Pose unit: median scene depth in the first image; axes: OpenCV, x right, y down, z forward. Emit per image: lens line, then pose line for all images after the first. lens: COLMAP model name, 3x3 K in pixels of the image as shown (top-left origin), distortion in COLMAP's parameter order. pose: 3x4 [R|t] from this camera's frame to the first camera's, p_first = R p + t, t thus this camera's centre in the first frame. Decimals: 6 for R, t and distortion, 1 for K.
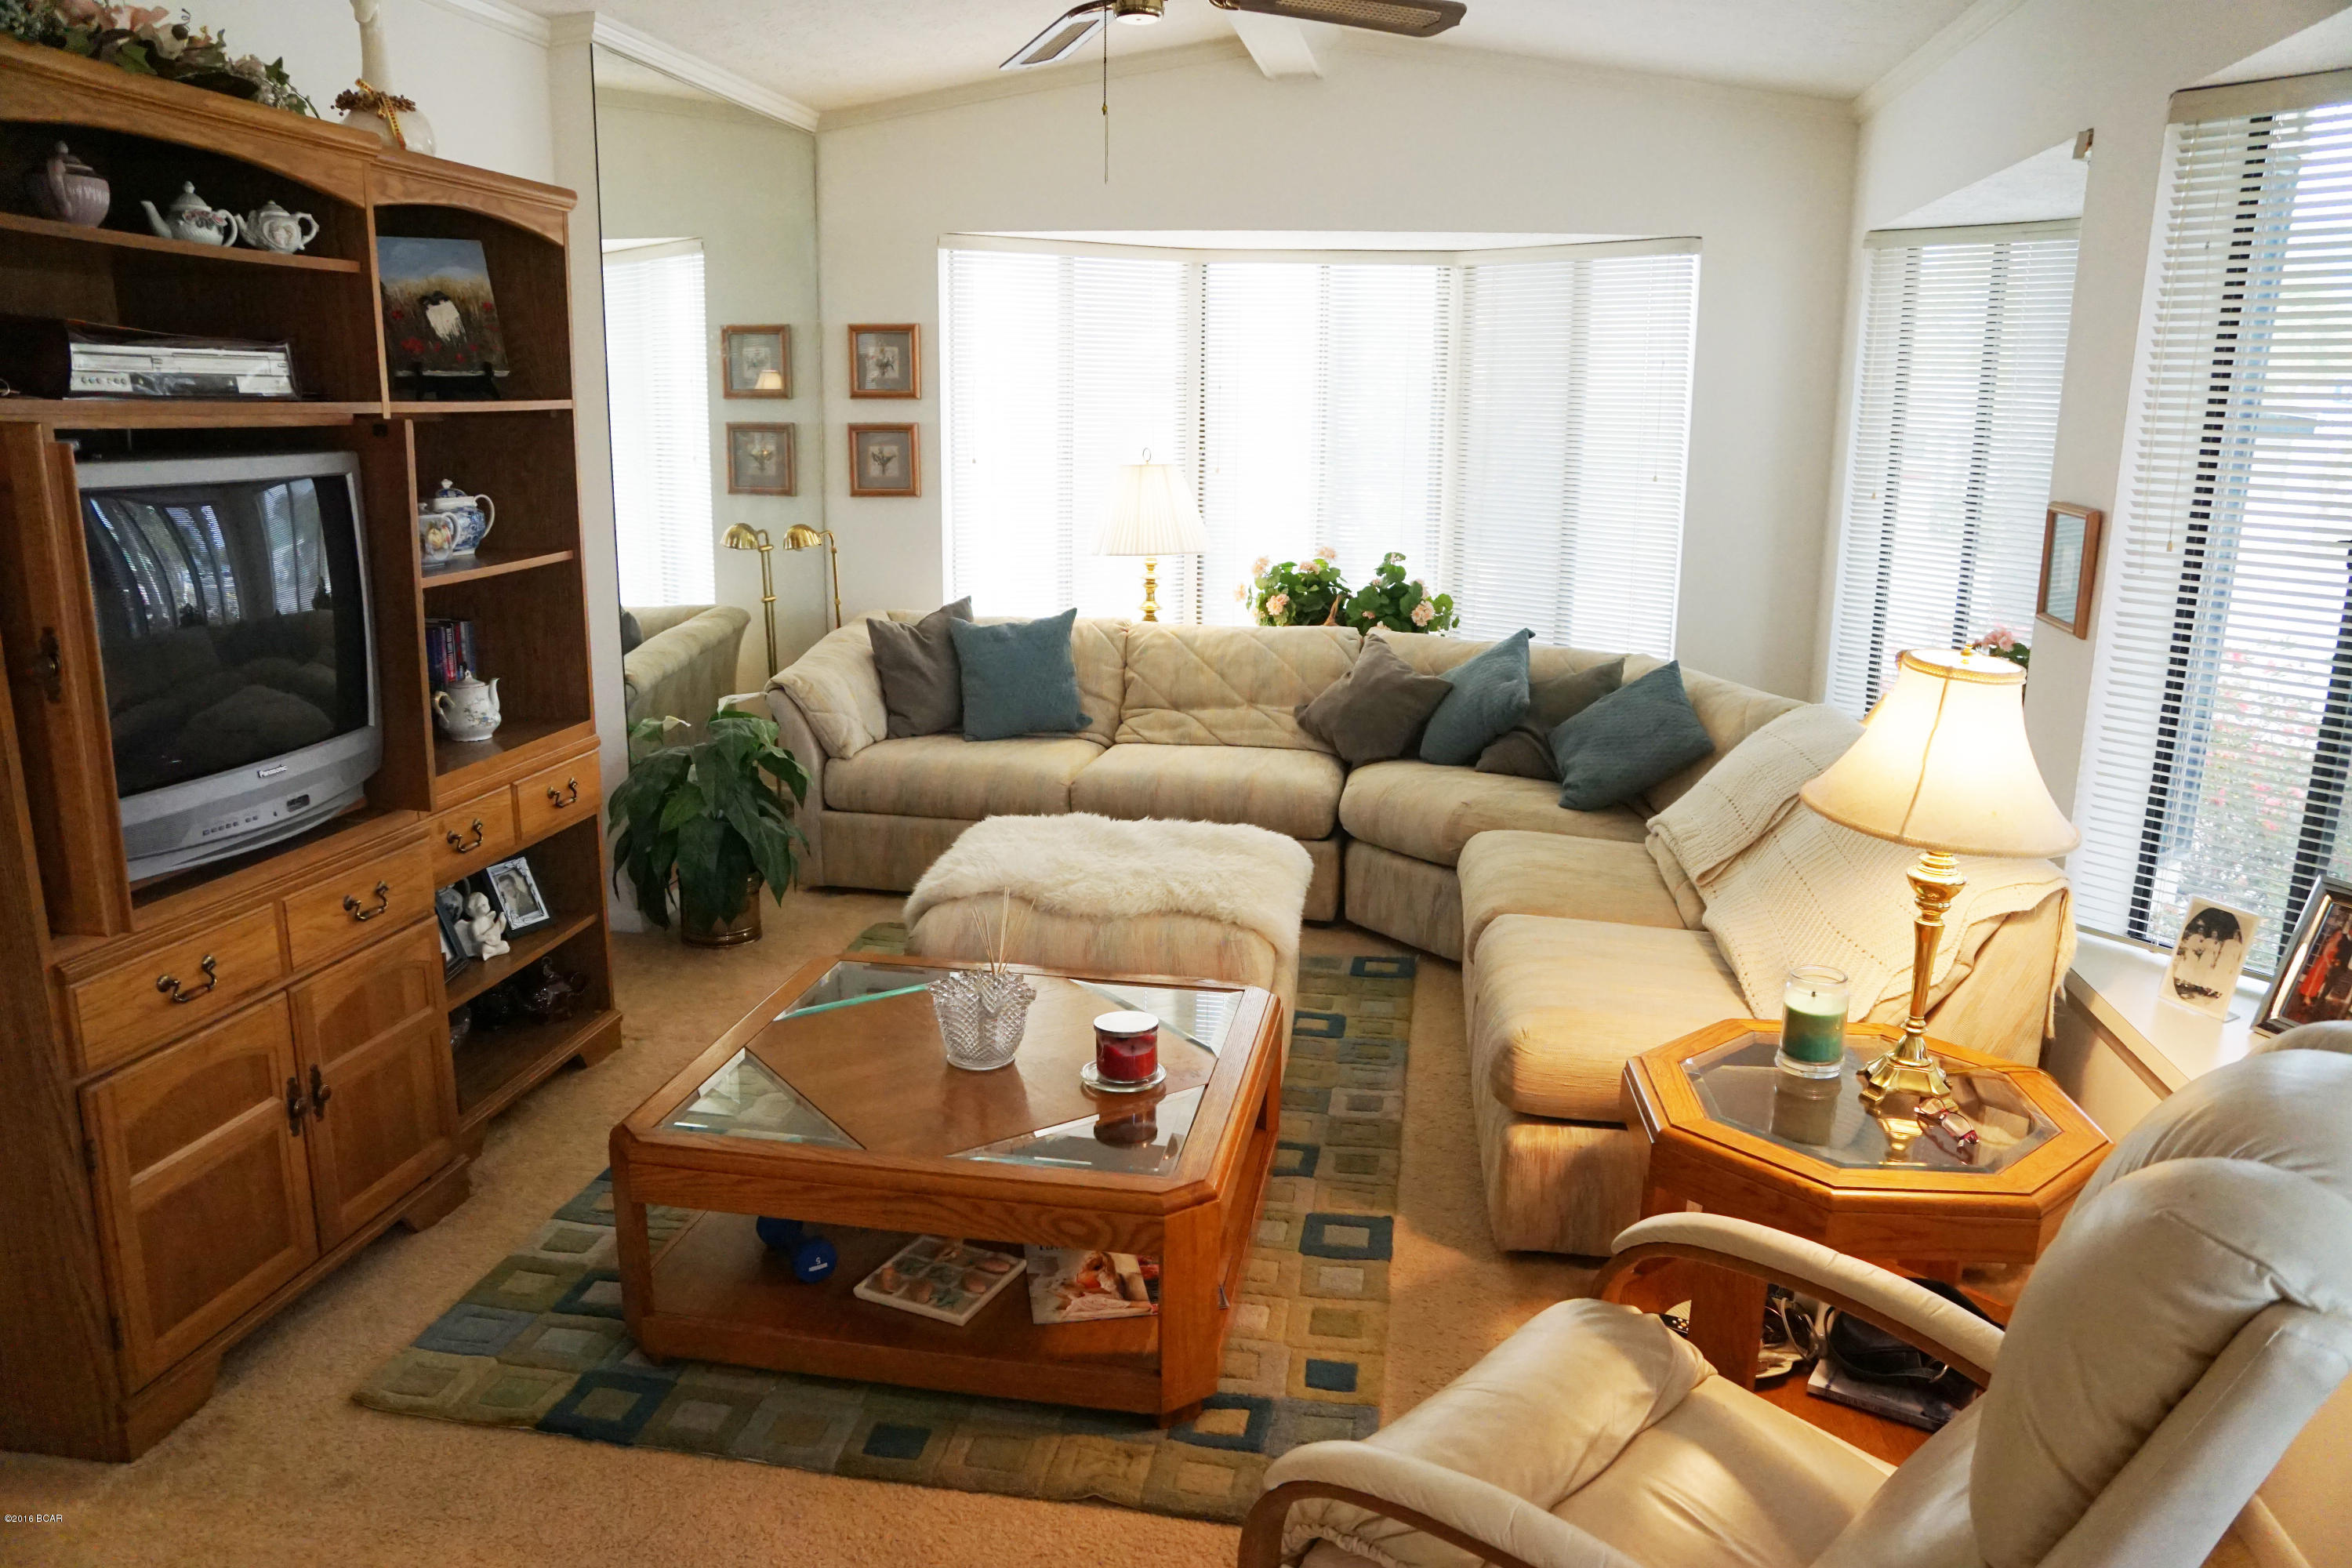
lens RADIAL K [[1636.4, 0, 1144.4], [0, 1636.4, 811.5], [0, 0, 1]] dist [-0.162722, 0.110194]
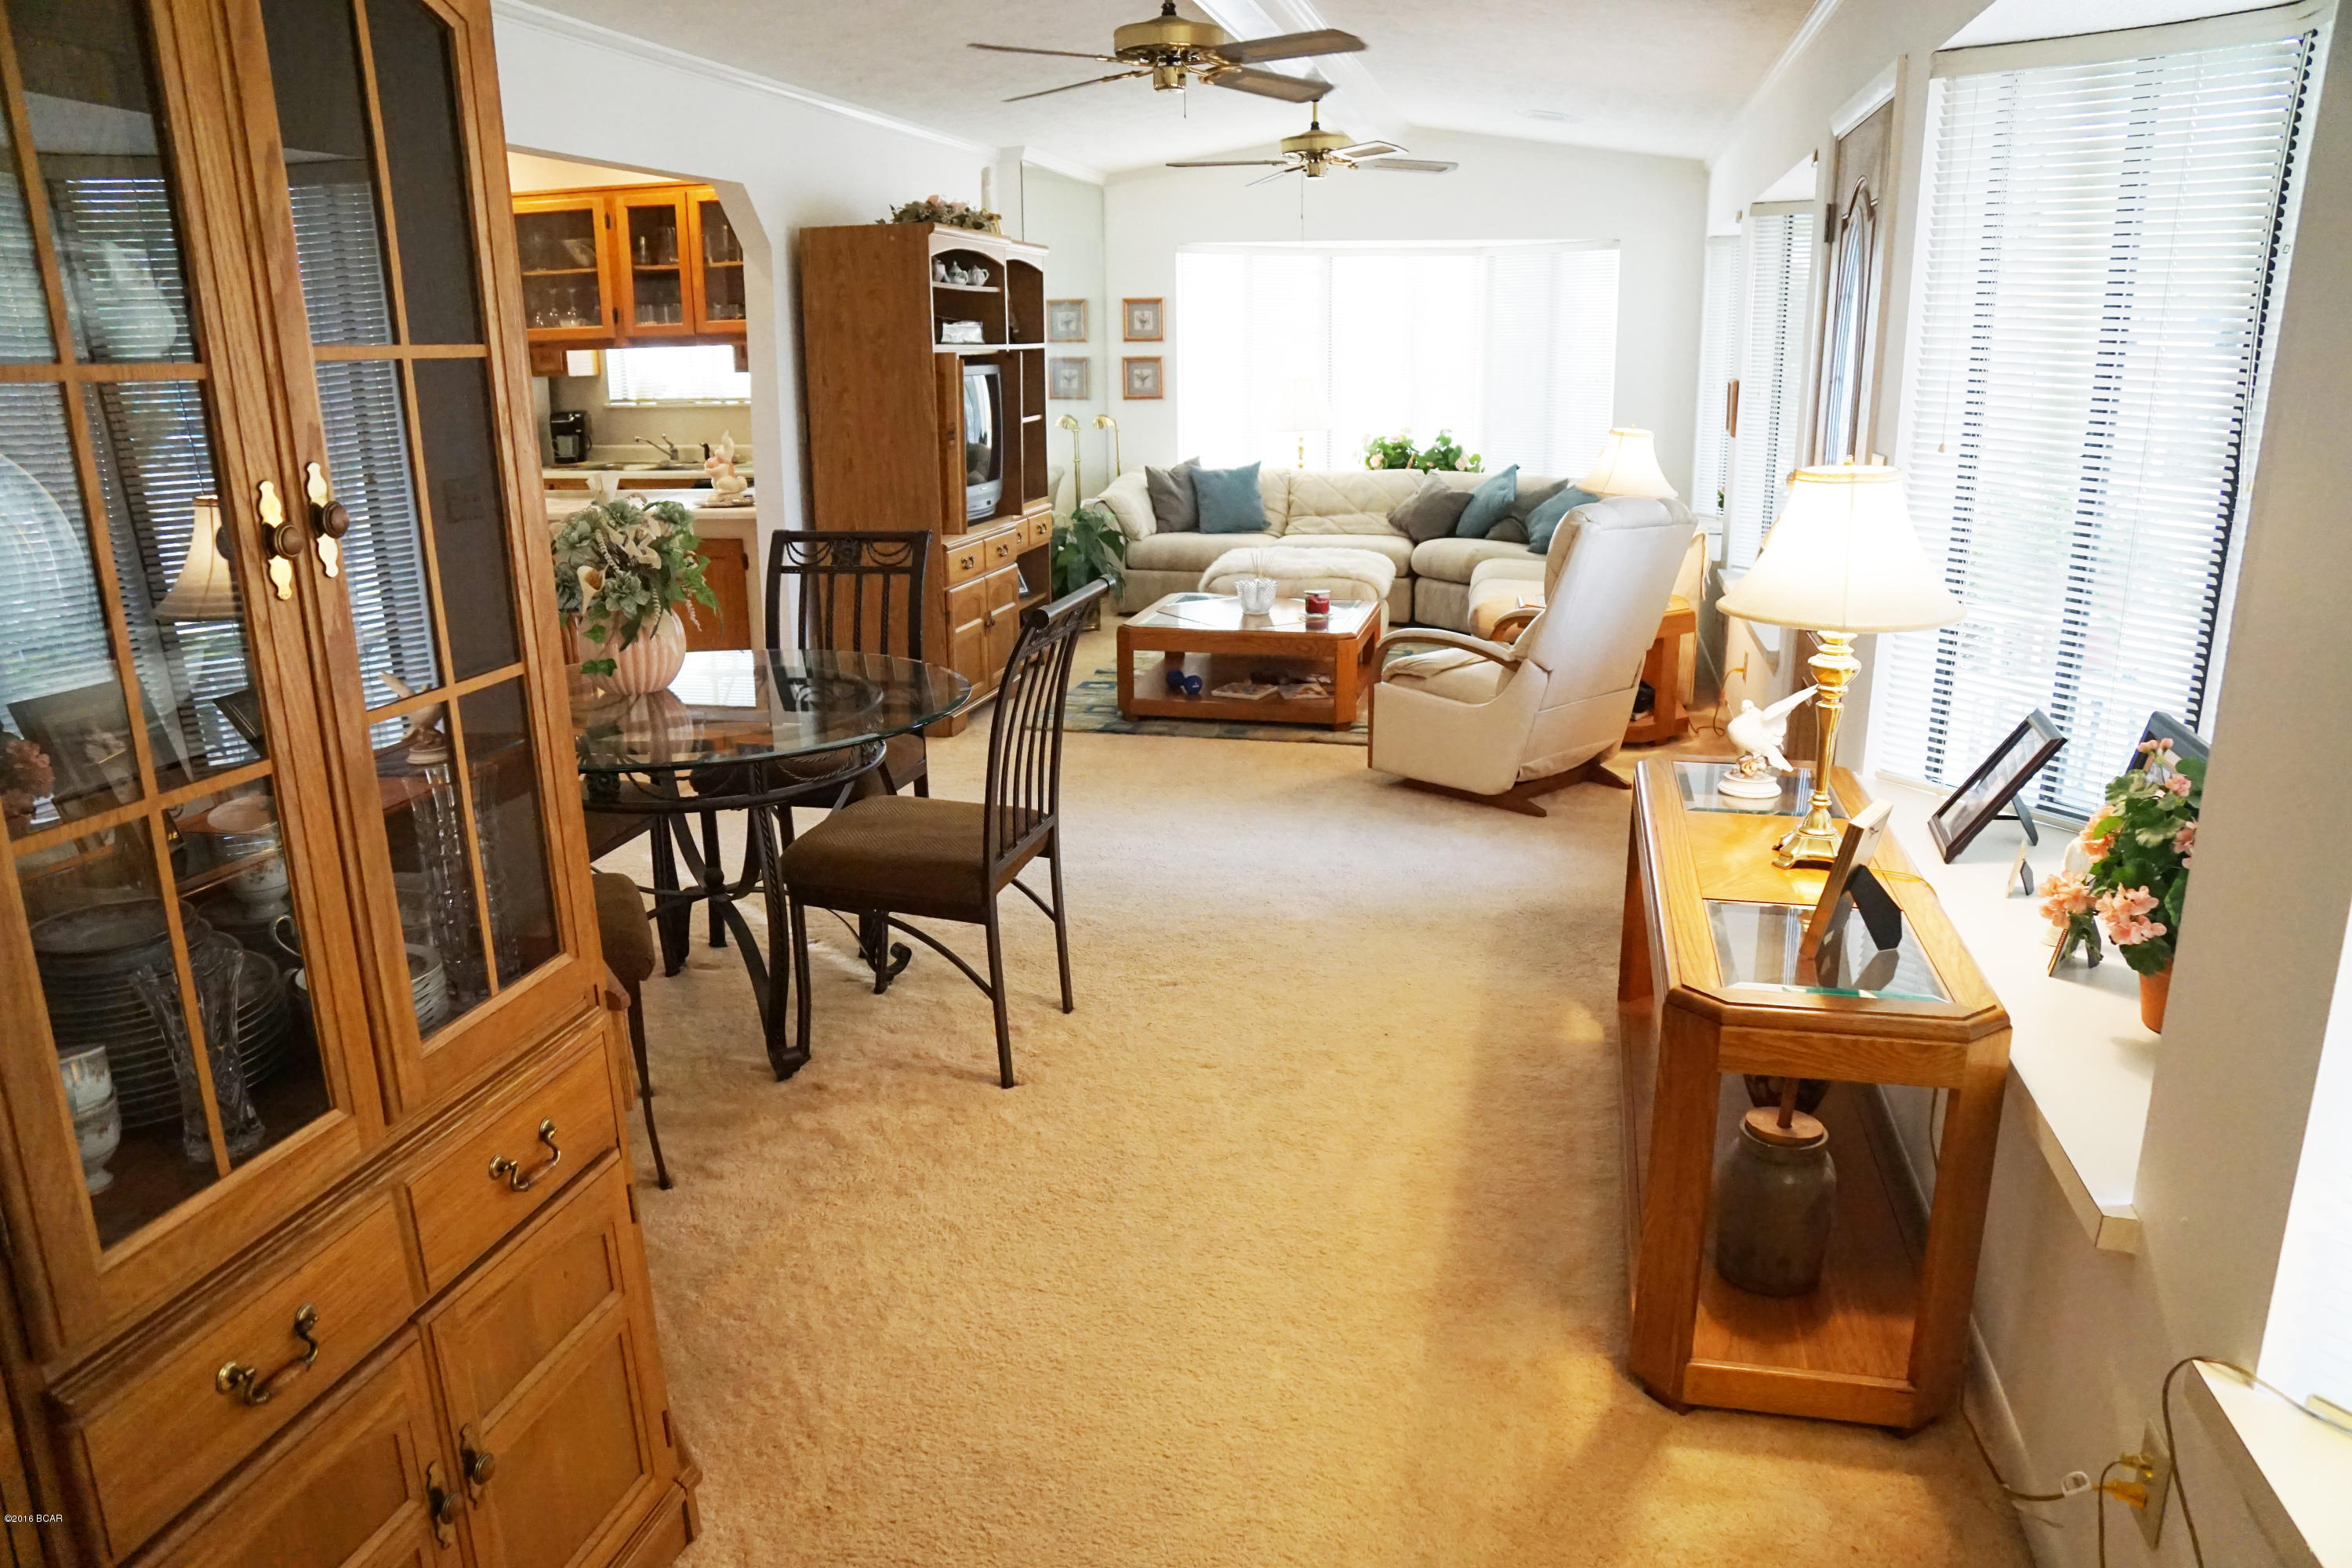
lens RADIAL K [[1636.4, 0, 1144.4], [0, 1636.4, 811.5], [0, 0, 1]] dist [-0.162722, 0.110194]
pose [[0.998157, -0.004913, -0.060478, -0.068996], [0.007104, 0.999325, 0.036056, 0.204498], [0.060260, -0.036420, 0.997518, -0.825613]]
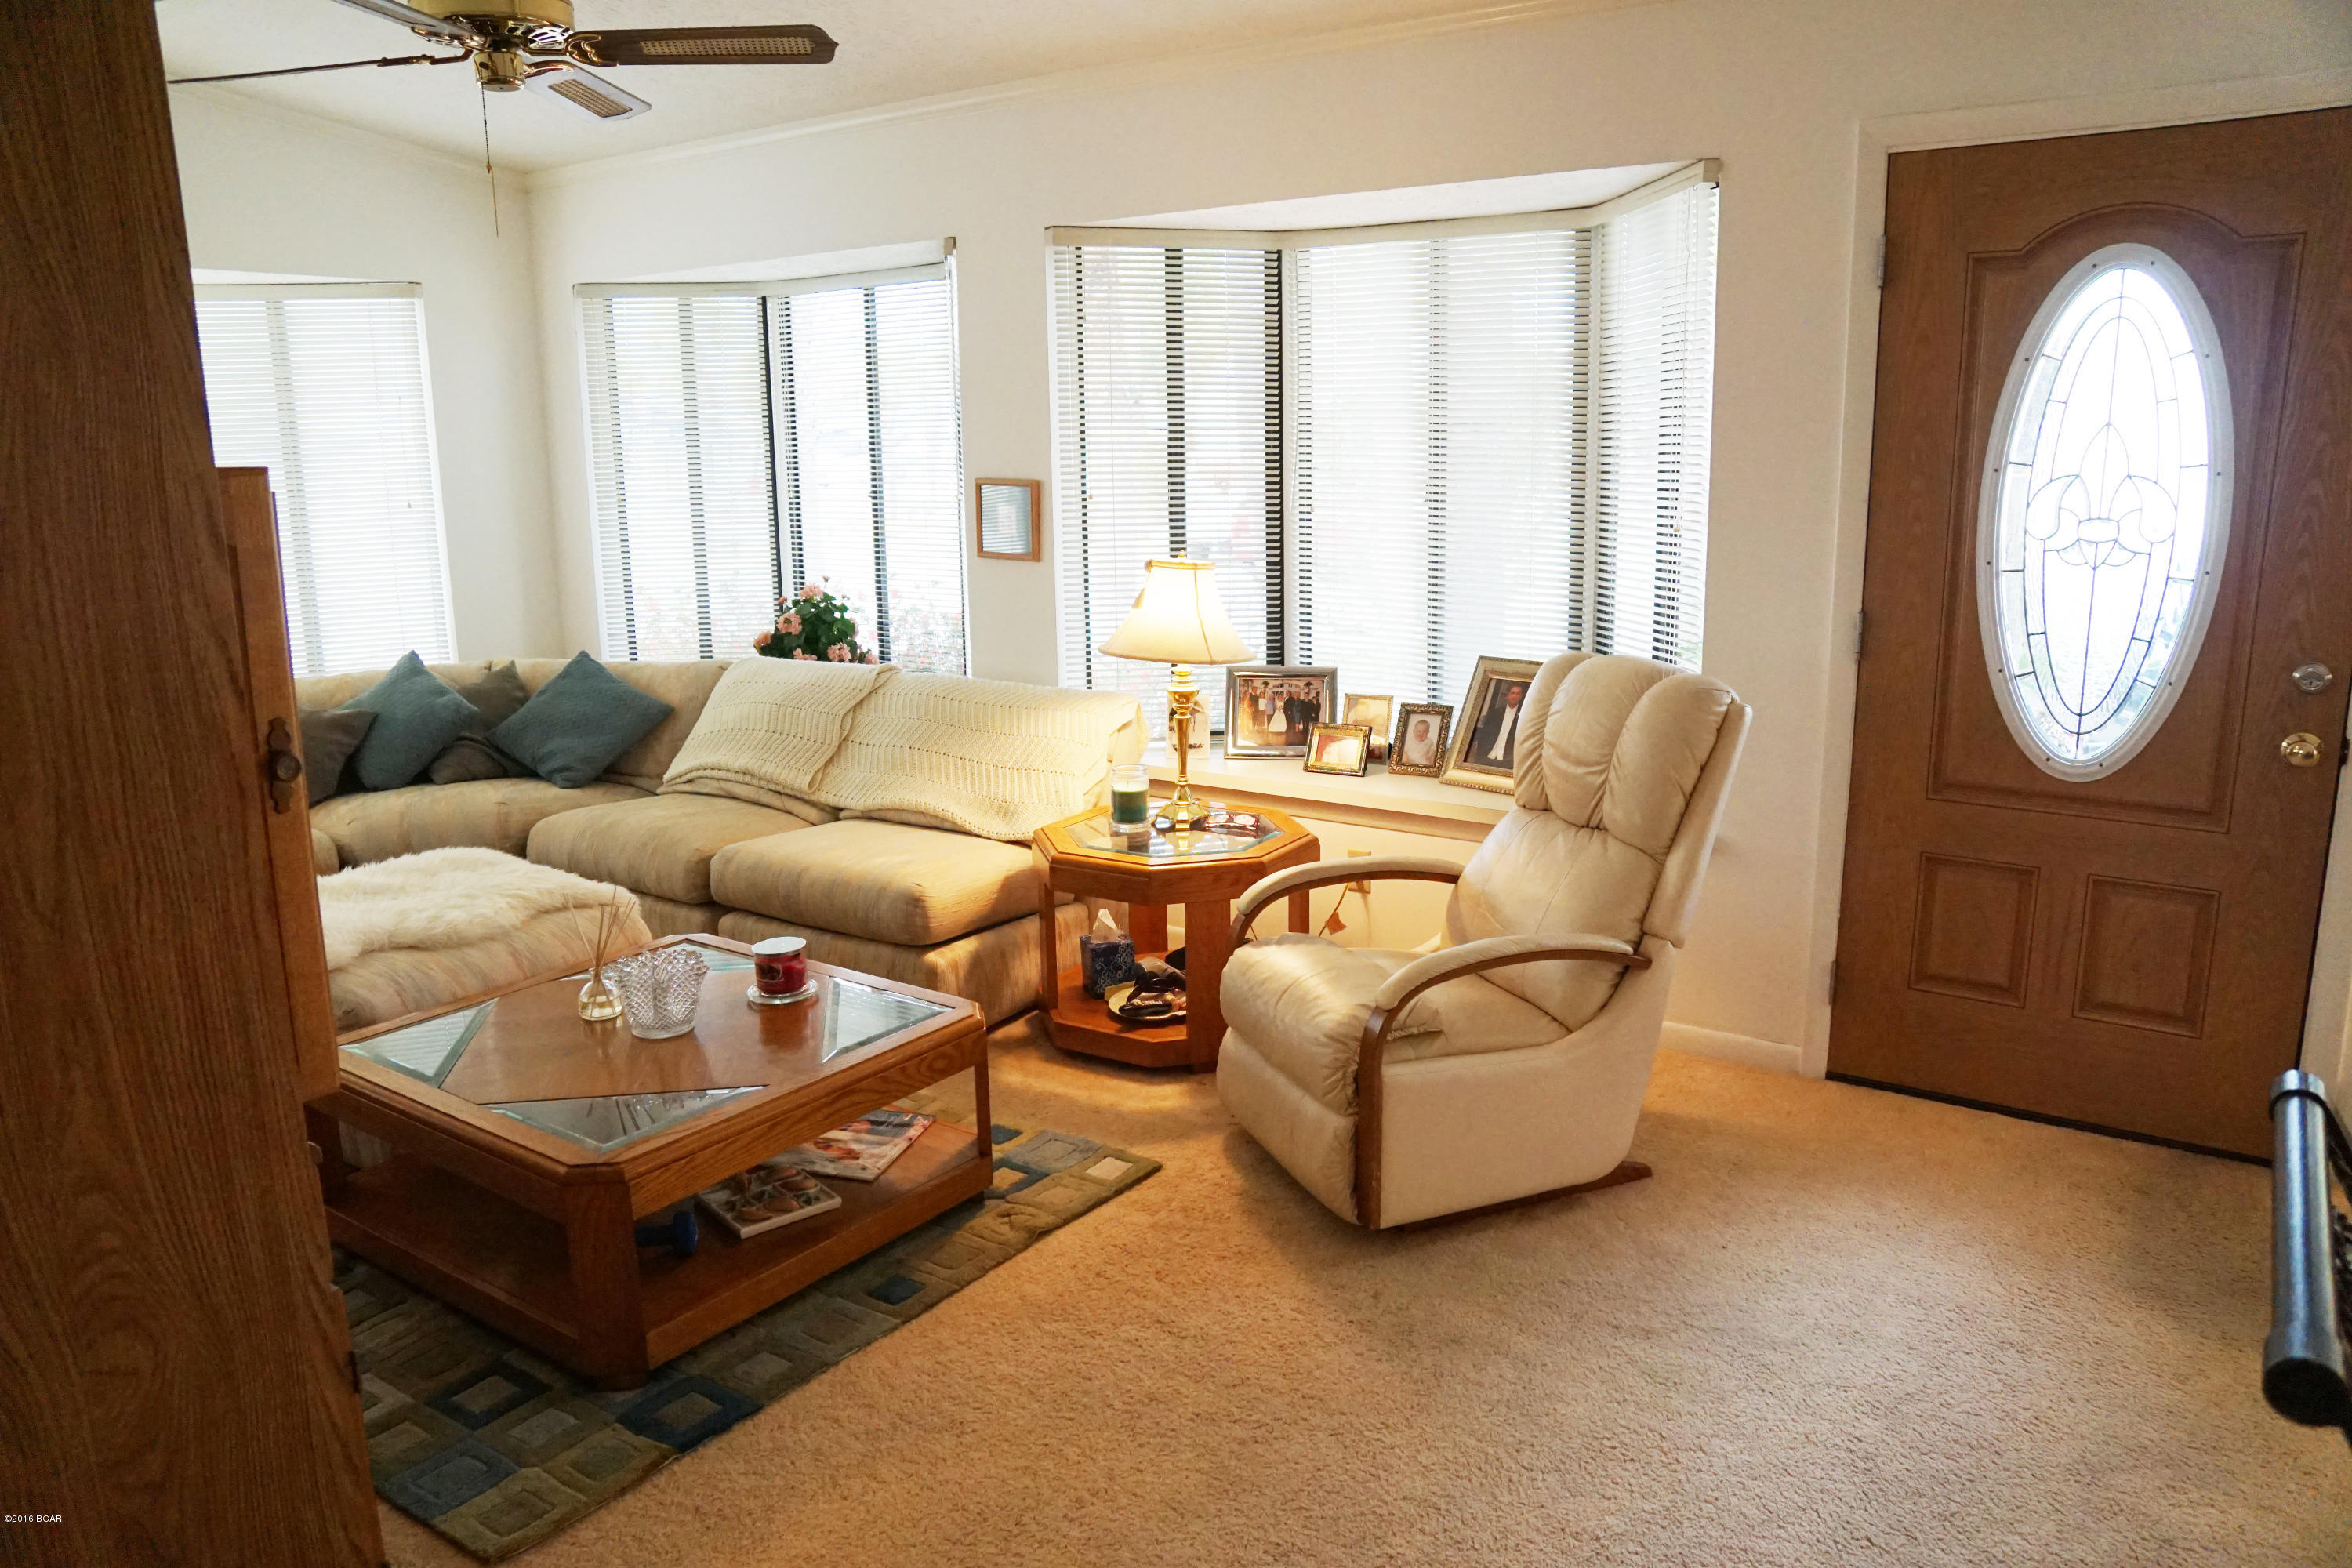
lens RADIAL K [[1636.4, 0, 1144.4], [0, 1636.4, 811.5], [0, 0, 1]] dist [-0.162722, 0.110194]
pose [[0.452027, -0.223867, 0.863455, -0.473850], [0.236167, 0.963487, 0.126167, -0.028961], [-0.860172, 0.146889, 0.488392, 0.085632]]
